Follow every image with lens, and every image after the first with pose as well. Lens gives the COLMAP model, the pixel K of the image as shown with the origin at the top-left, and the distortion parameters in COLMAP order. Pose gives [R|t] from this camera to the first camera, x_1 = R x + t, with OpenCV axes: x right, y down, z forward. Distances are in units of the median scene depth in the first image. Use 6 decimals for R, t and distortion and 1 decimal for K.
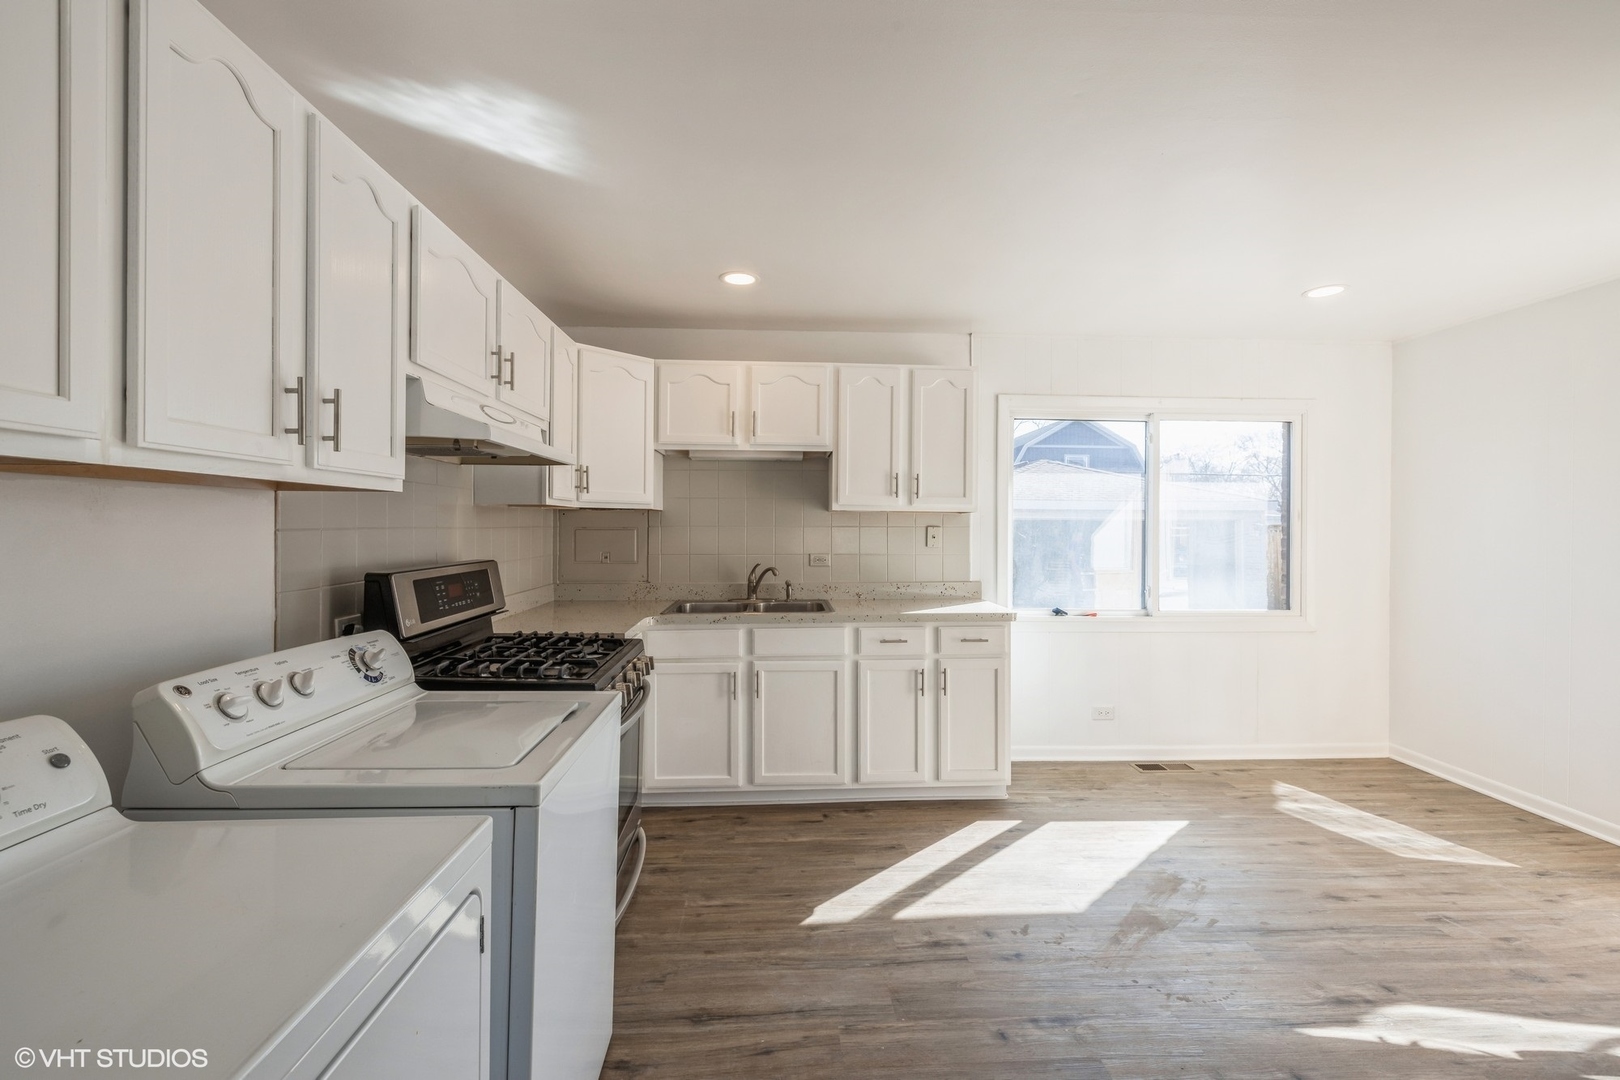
lens RADIAL K [[680.3, 0, 811.1], [0, 680.3, 526.7], [0, 0, 1]] dist [0.001695, 0.000180]
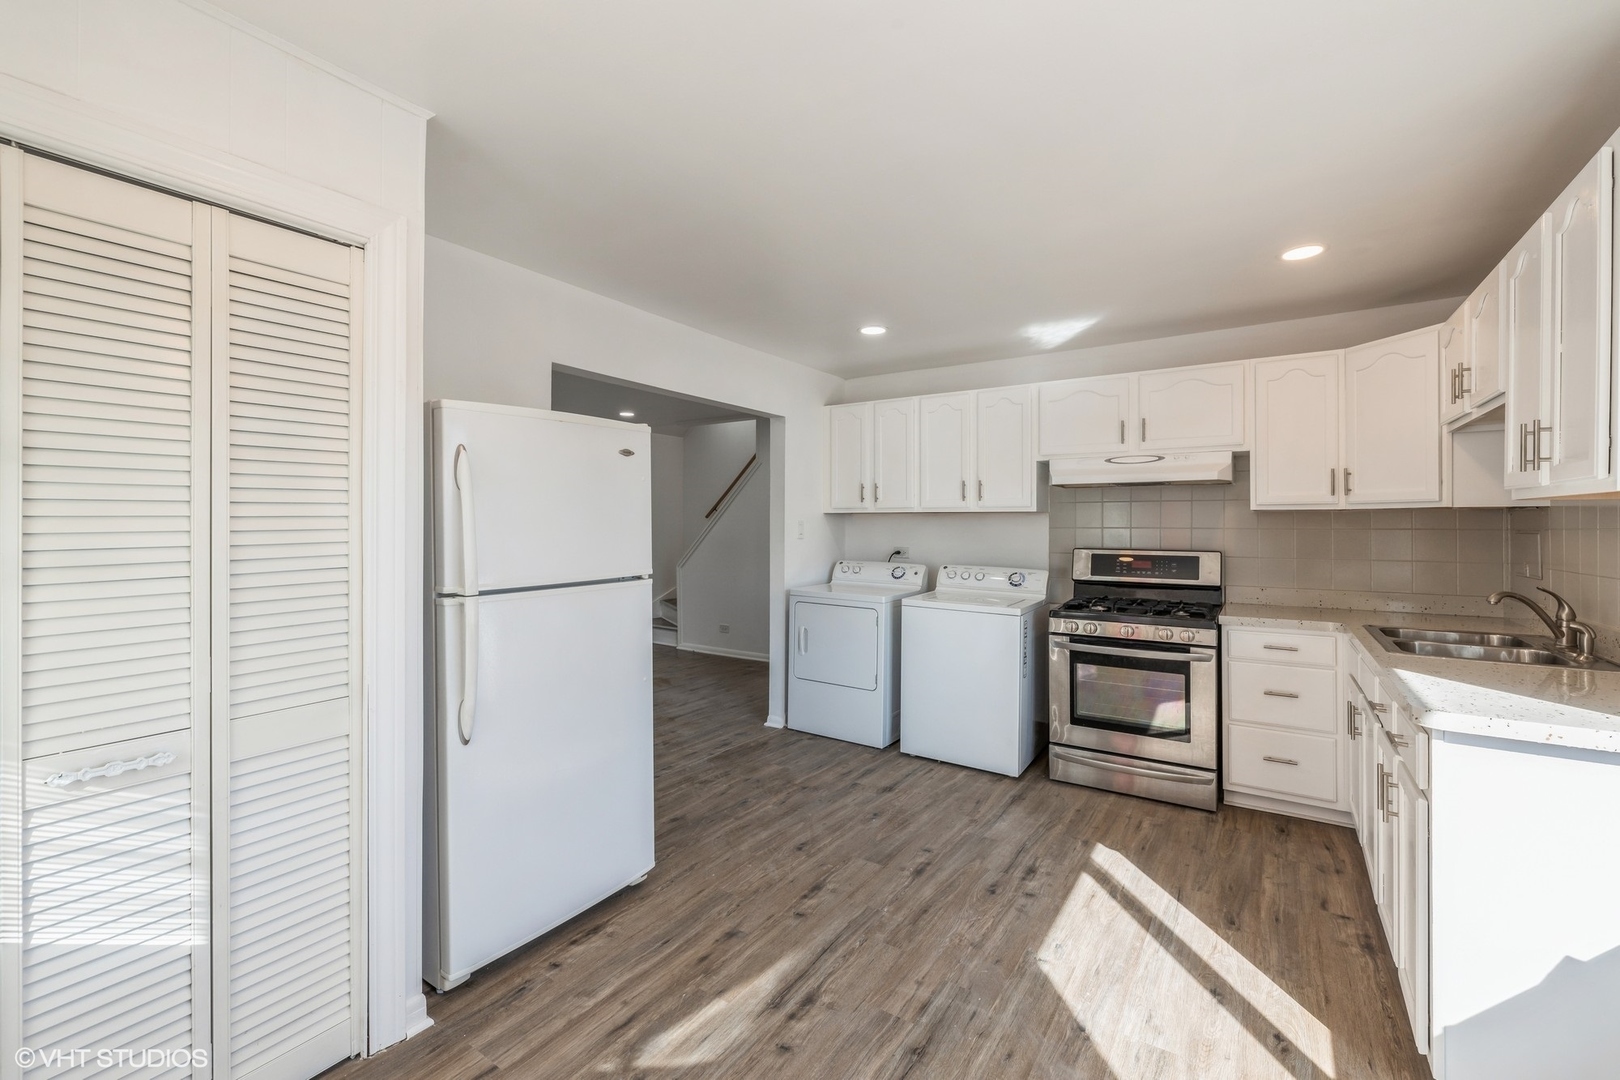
lens RADIAL K [[680.3, 0, 811.1], [0, 680.3, 526.7], [0, 0, 1]] dist [0.001695, 0.000180]
pose [[-0.594718, -0.006755, -0.803906, 1.378875], [-0.008392, 0.999962, -0.002194, 0.010060], [0.803891, 0.005441, -0.594752, 1.388335]]
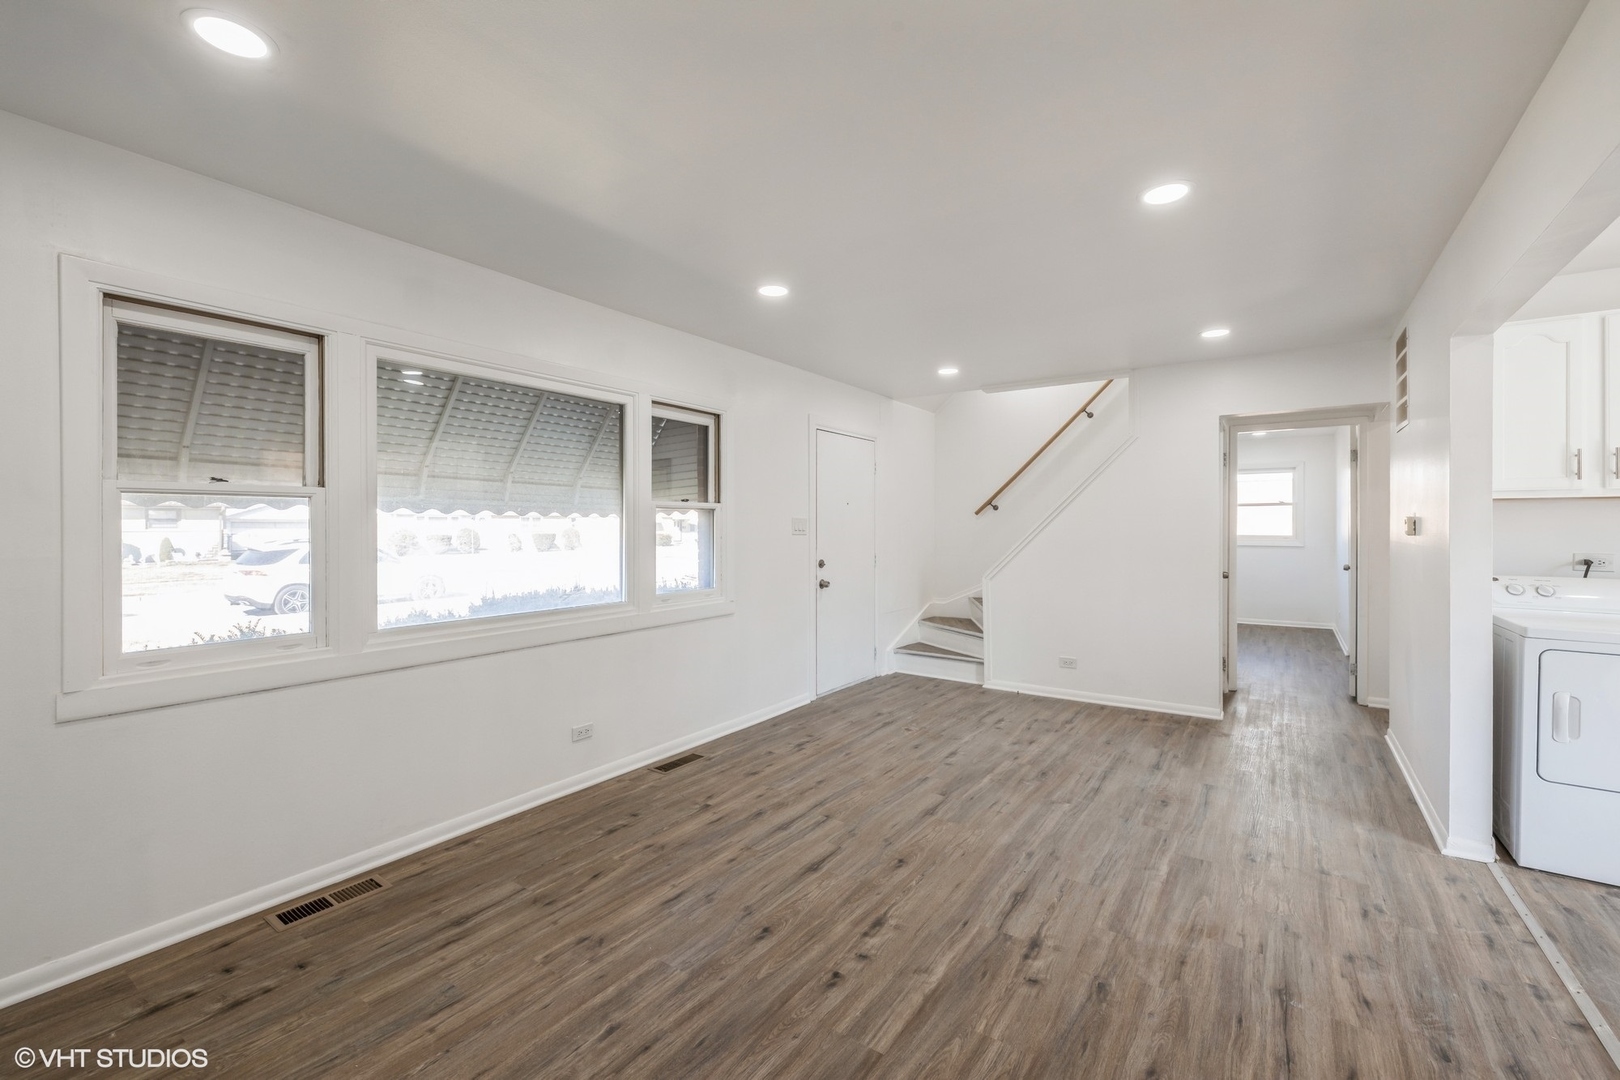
lens RADIAL K [[685.9, 0, 813.0], [0, 685.9, 481.7], [0, 0, 1]] dist [0.001523, -0.000162]
pose [[-0.610644, -0.061089, -0.789546, 1.505719], [-0.007136, 0.997404, -0.071653, 0.037472], [0.791873, -0.038120, -0.609494, -0.072372]]
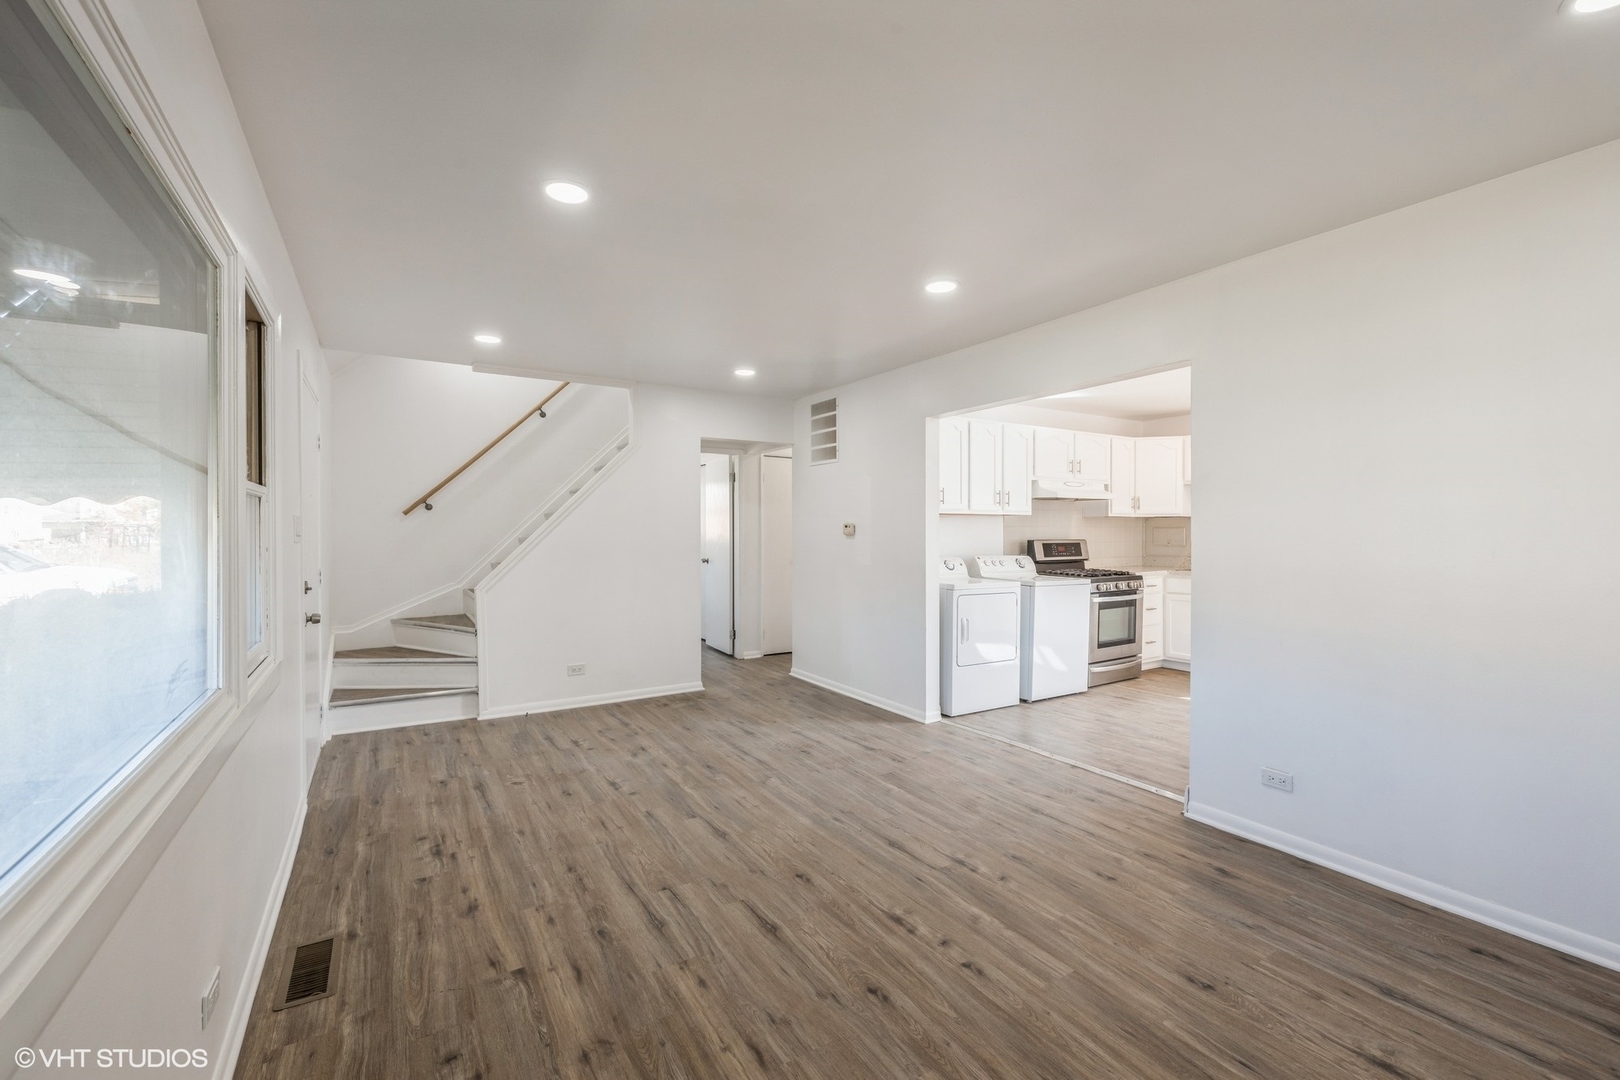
lens RADIAL K [[680.3, 0, 811.1], [0, 680.3, 526.7], [0, 0, 1]] dist [0.001695, 0.000180]
pose [[0.481061, -0.013523, -0.876583, 1.450655], [0.004281, 0.999905, -0.013076, 0.035898], [0.876677, 0.002537, 0.481074, -1.254858]]
